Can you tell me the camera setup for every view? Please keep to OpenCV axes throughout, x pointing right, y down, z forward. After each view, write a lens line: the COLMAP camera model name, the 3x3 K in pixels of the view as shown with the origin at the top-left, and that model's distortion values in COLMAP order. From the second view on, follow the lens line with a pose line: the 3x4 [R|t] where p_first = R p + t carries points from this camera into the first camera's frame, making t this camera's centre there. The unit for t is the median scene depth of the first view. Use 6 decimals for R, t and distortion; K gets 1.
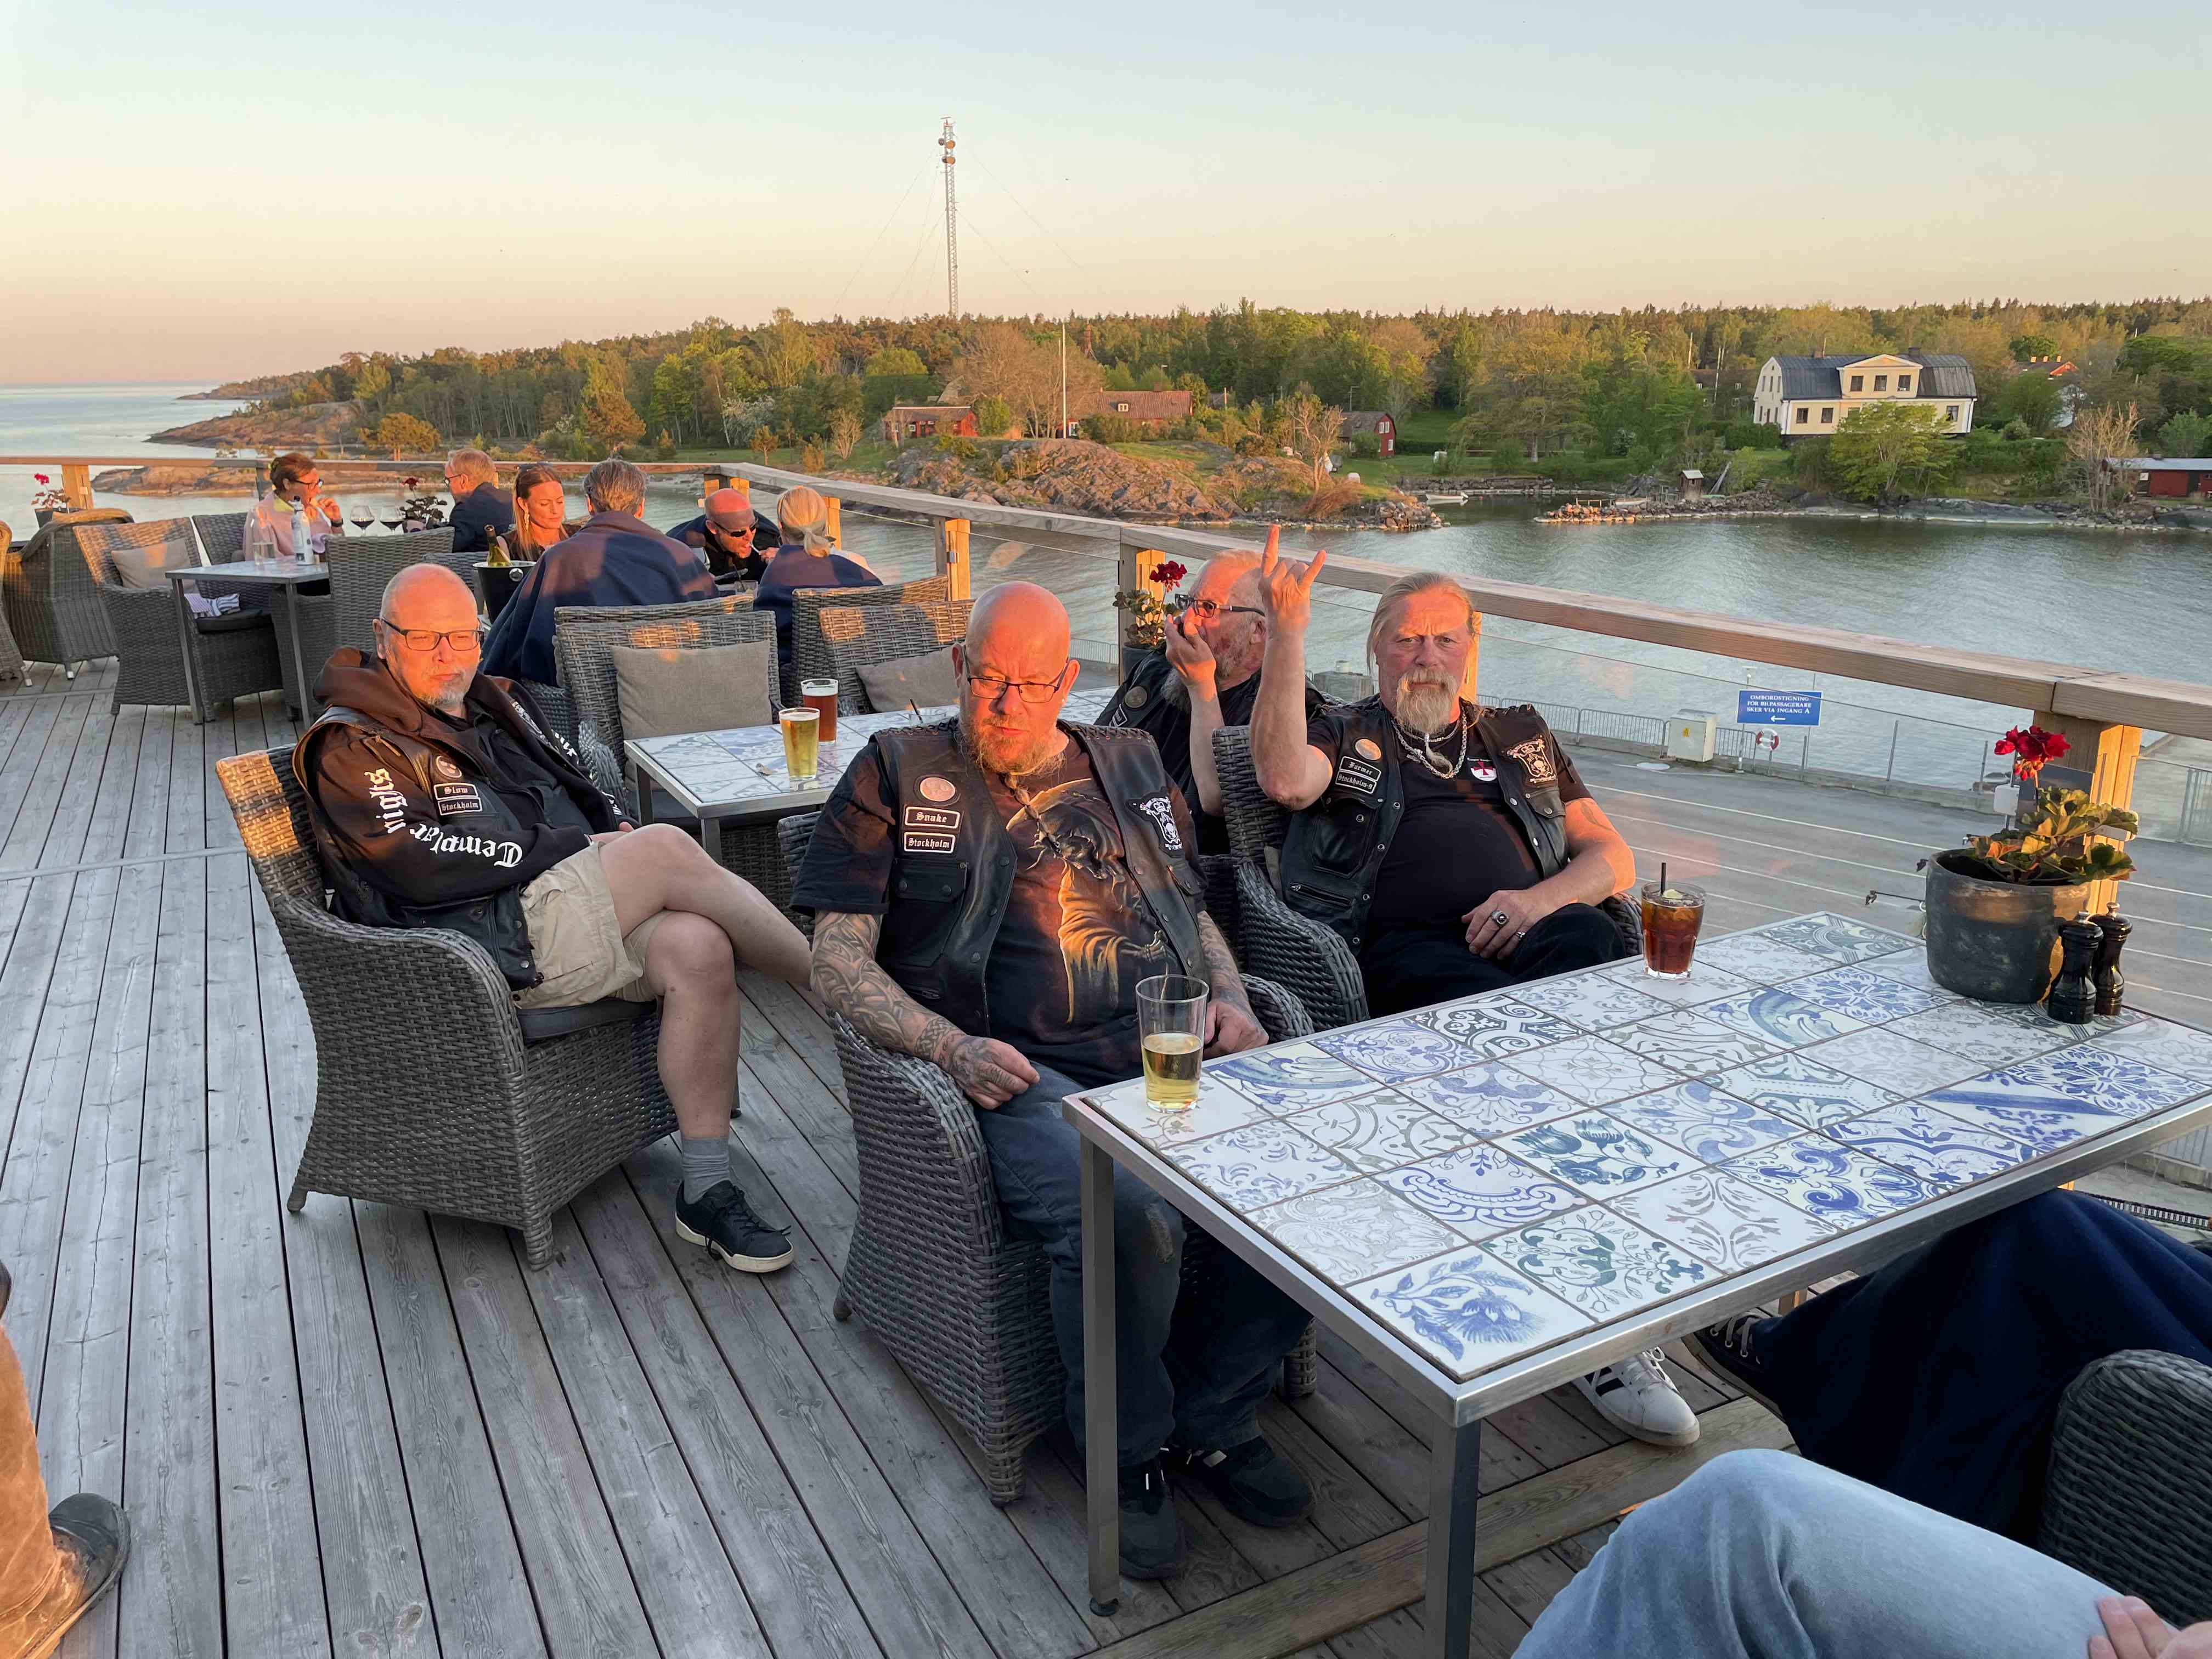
lens RADIAL K [[1676.1, 0, 1081.7], [0, 1676.1, 816.0], [0, 0, 1]] dist [0.098322, -0.132954]
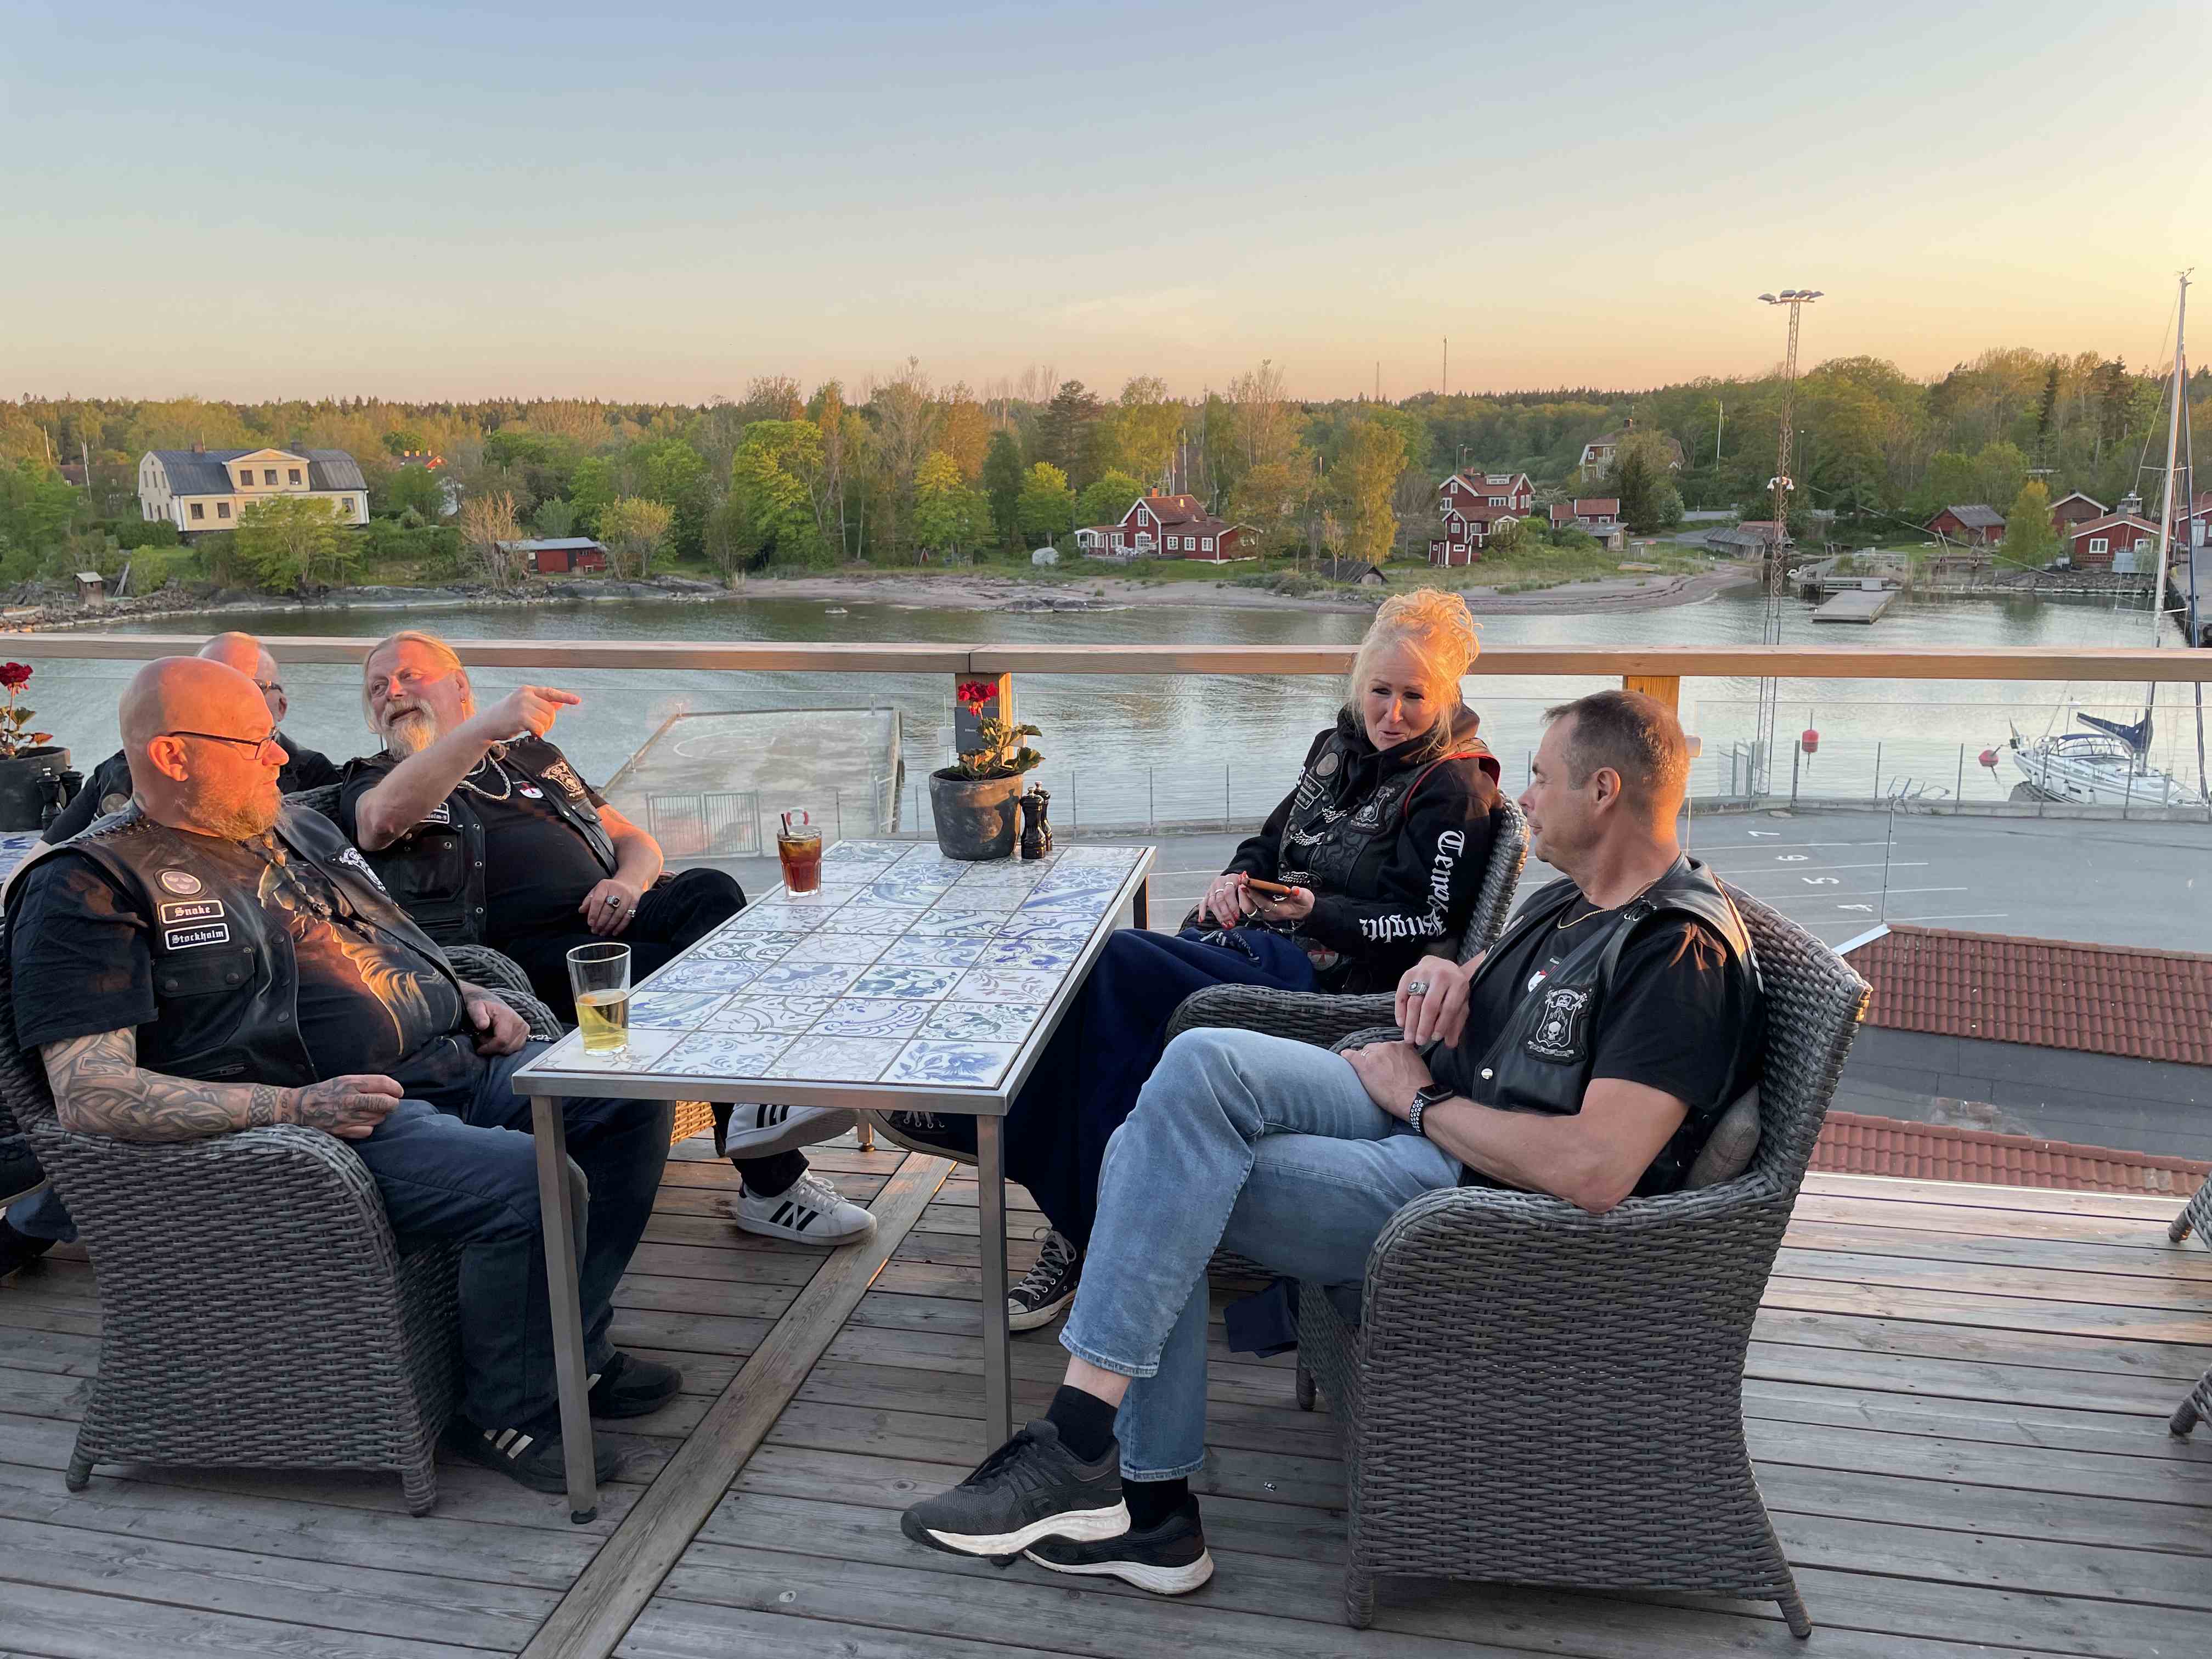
lens RADIAL K [[1693.1, 0, 1106.0], [0, 1693.1, 829.5], [0, 0, 1]] dist [0.097719, -0.136973]
pose [[0.633658, -0.174153, 0.753756, -0.292378], [0.209392, 0.976573, 0.049605, 0.015787], [-0.744736, 0.126398, 0.655280, -0.040721]]
